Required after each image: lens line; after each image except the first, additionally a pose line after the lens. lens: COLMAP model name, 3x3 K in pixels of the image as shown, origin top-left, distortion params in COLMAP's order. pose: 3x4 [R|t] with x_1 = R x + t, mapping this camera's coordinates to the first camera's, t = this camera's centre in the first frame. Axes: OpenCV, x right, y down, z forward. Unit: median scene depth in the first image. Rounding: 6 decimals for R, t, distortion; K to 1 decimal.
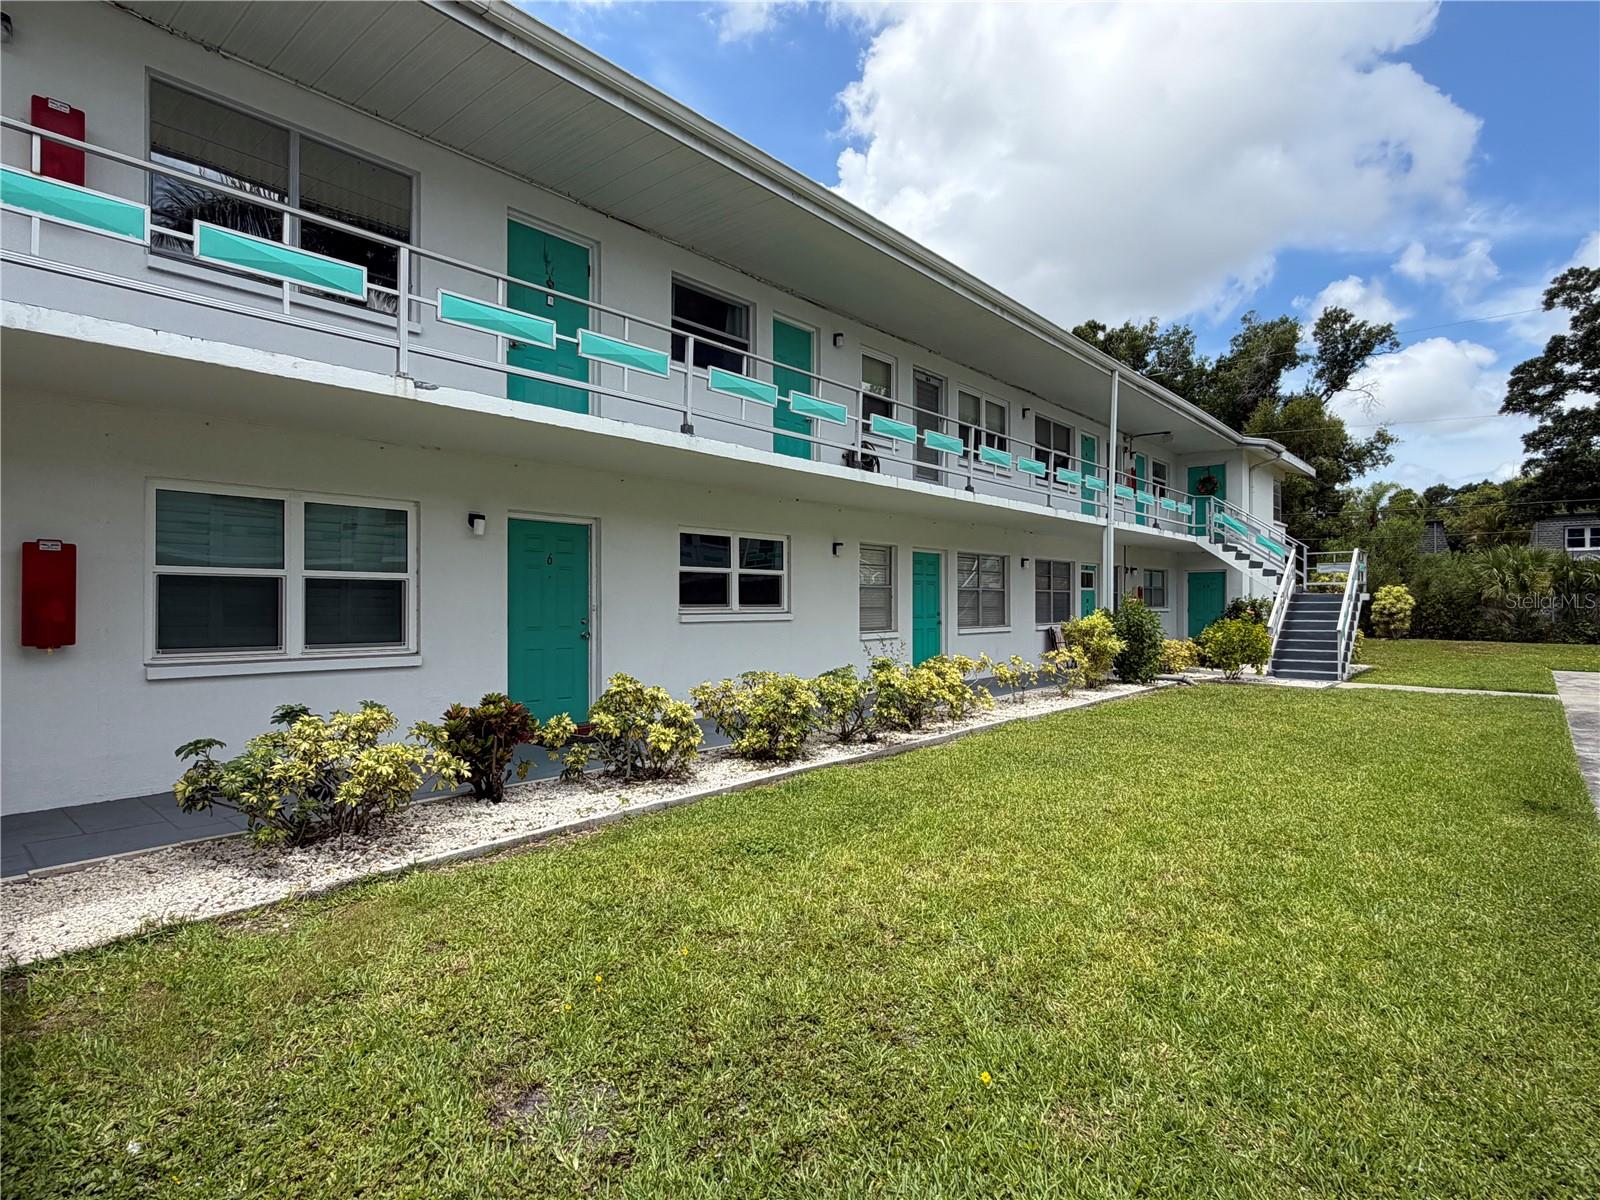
lens RADIAL K [[845.0, 0, 796.4], [0, 845.0, 601.0], [0, 0, 1]] dist [0.000932, 0.000312]
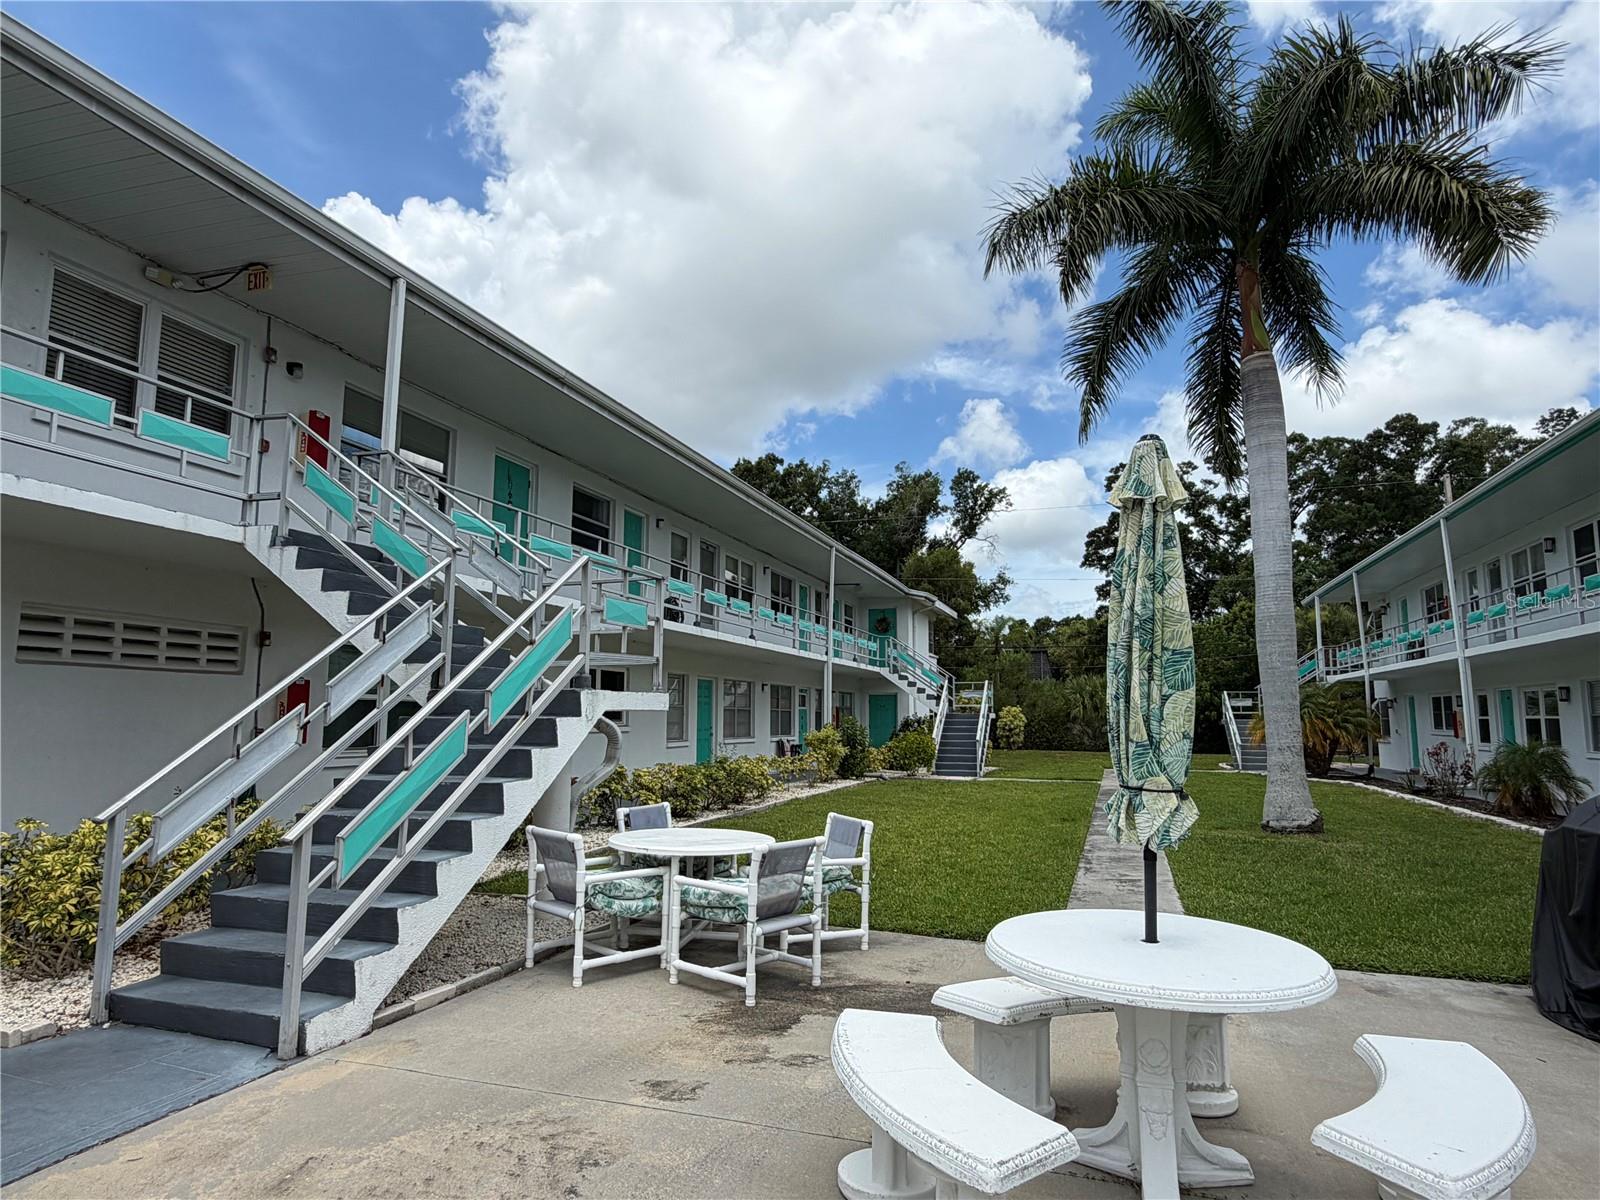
lens RADIAL K [[958.9, 0, 801.6], [0, 958.9, 602.1], [0, 0, 1]] dist [-0.002536, 0.002353]
pose [[0.922077, 0.050500, 0.383696, -0.461057], [-0.004480, 0.992776, -0.119898, -0.000474], [-0.386979, 0.108836, 0.915643, -0.683004]]
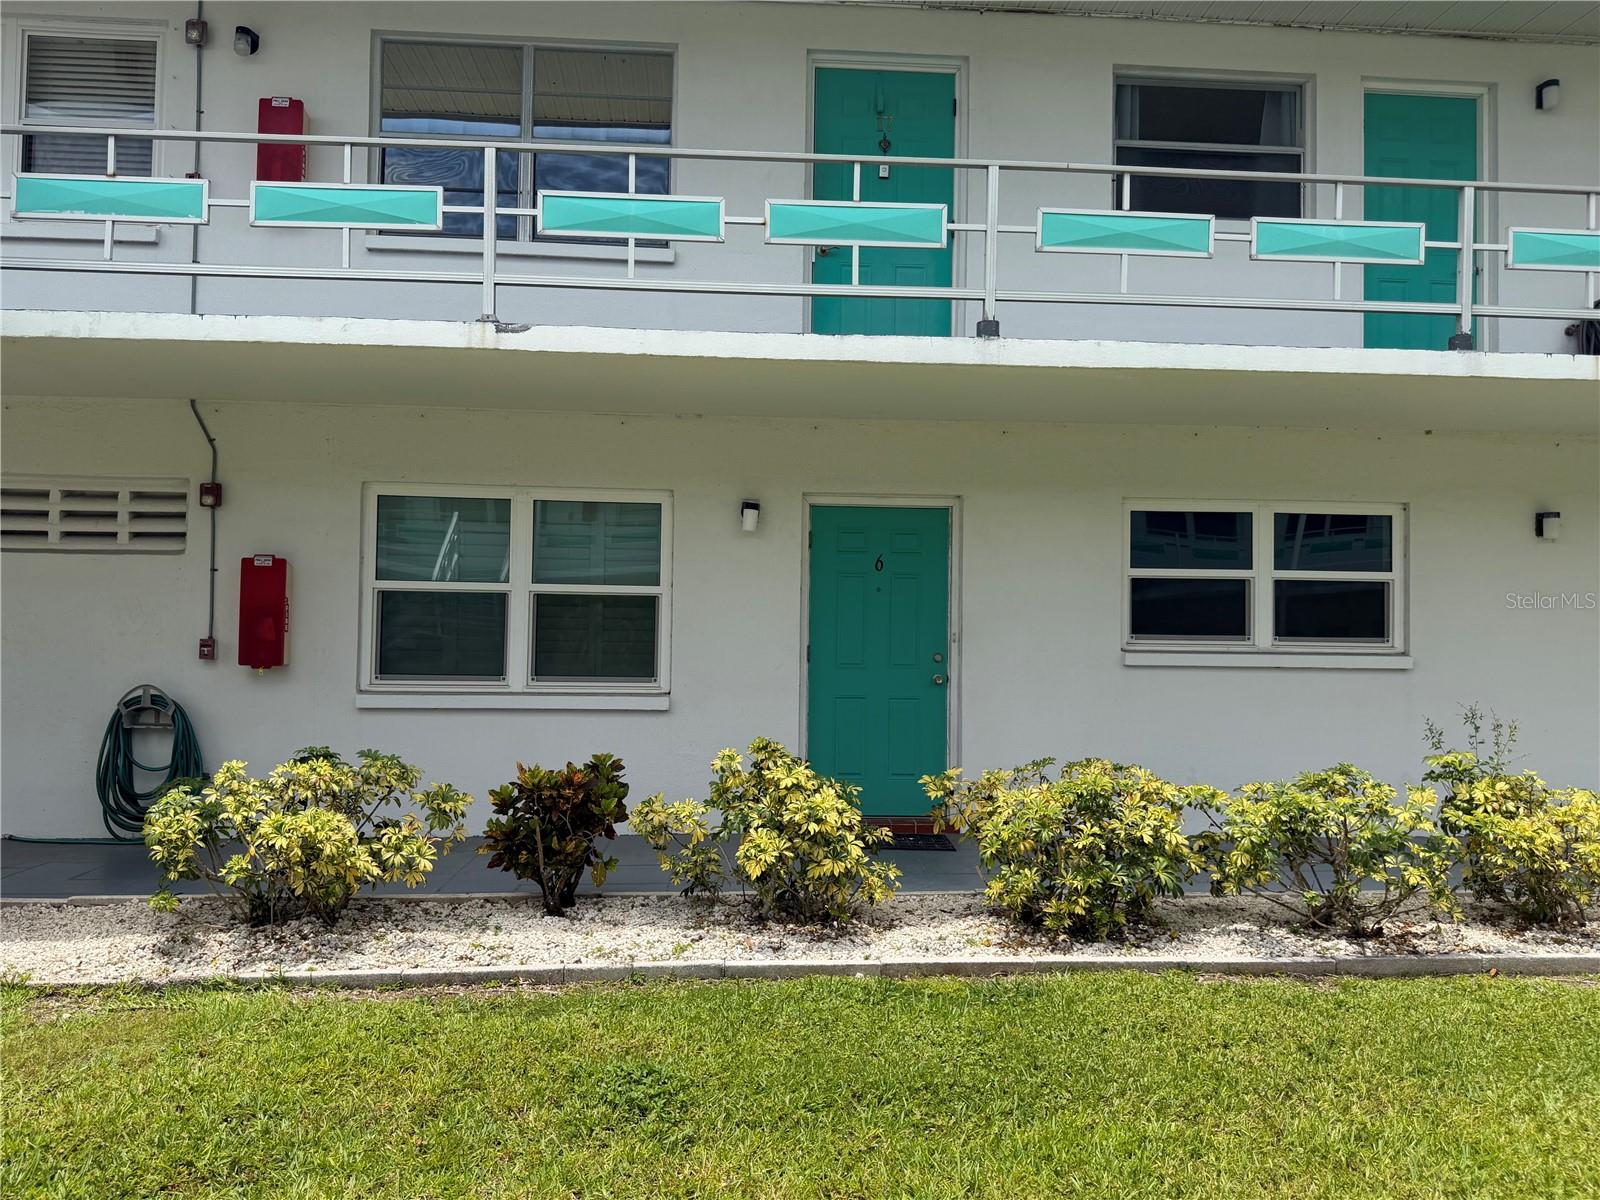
lens RADIAL K [[1164.3, 0, 799.5], [0, 1164.3, 607.0], [0, 0, 1]] dist [0.029599, -0.032481]
pose [[0.704851, -0.005158, -0.709337, 0.315640], [-0.011142, 0.999770, -0.018342, 0.002847], [0.709268, 0.020831, 0.704631, 0.323402]]
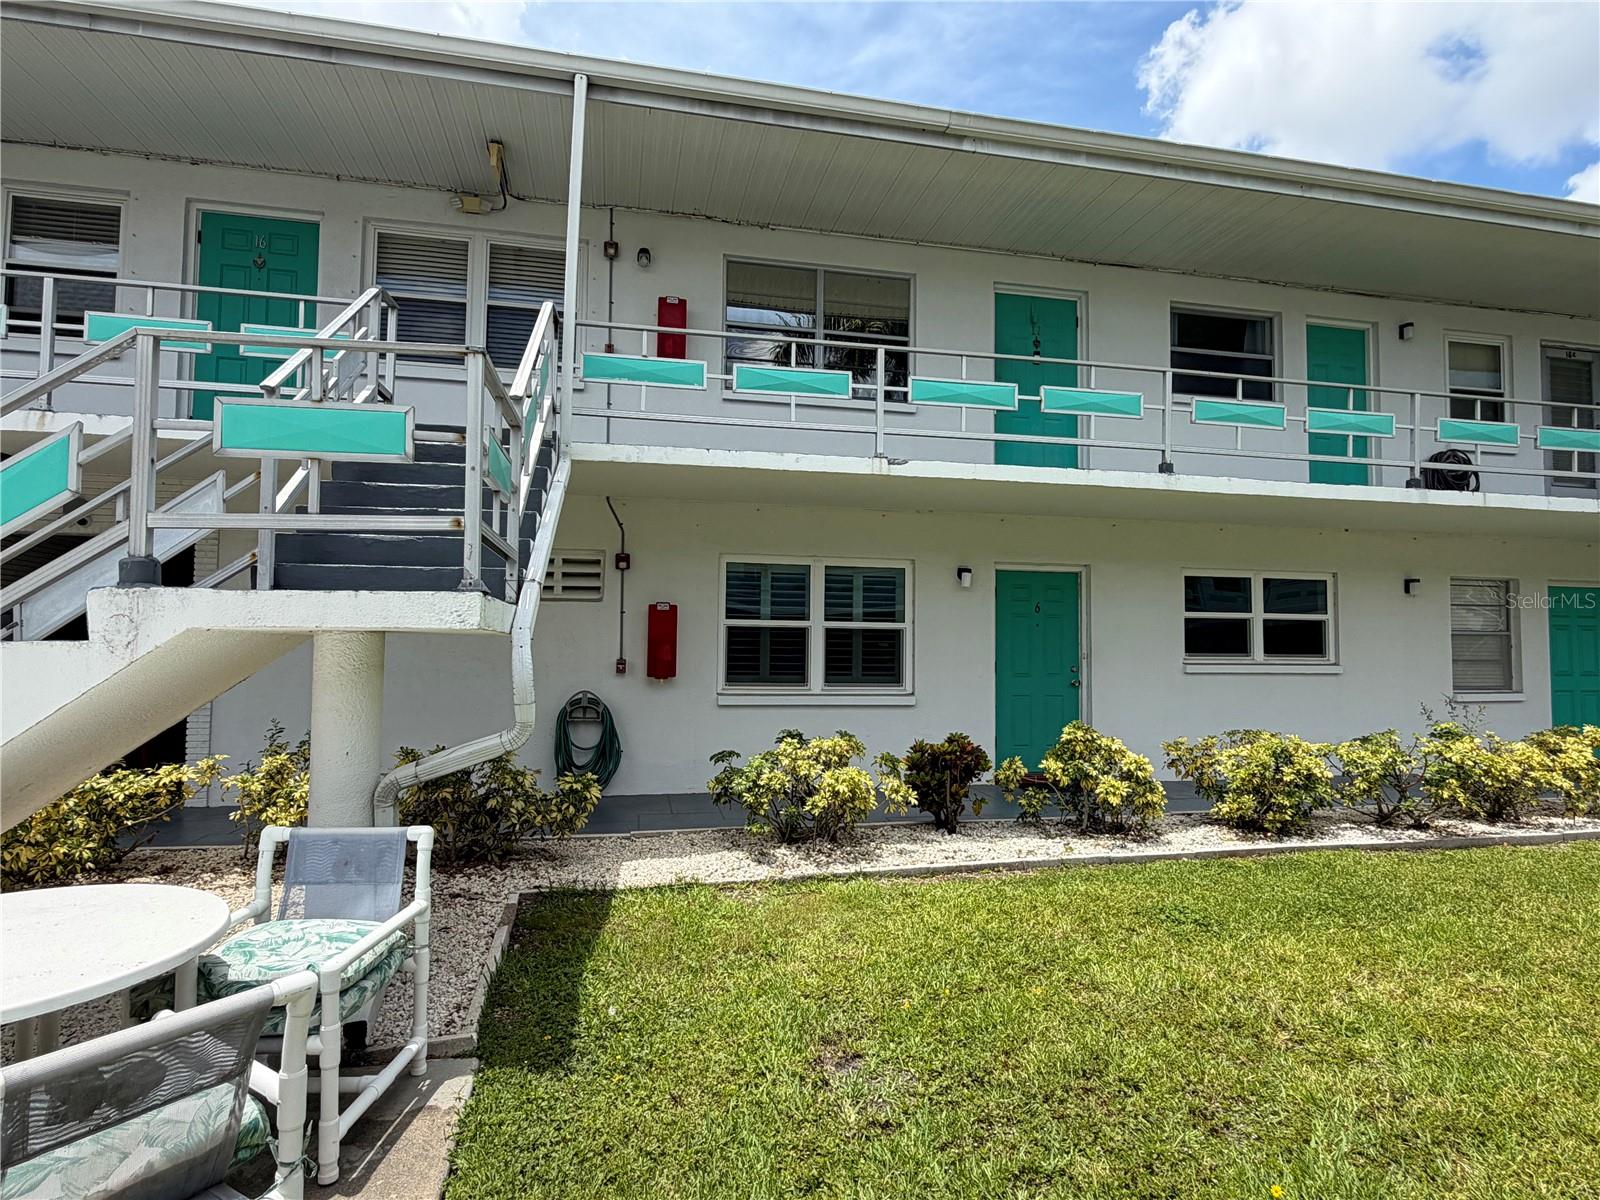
lens RADIAL K [[869.4, 0, 800.3], [0, 869.4, 605.7], [0, 0, 1]] dist [0.000660, -0.000025]
pose [[0.798076, -0.021564, -0.602171, 0.117148], [-0.008189, 0.998879, -0.046623, -0.000479], [0.602501, 0.042140, 0.797005, -0.015438]]
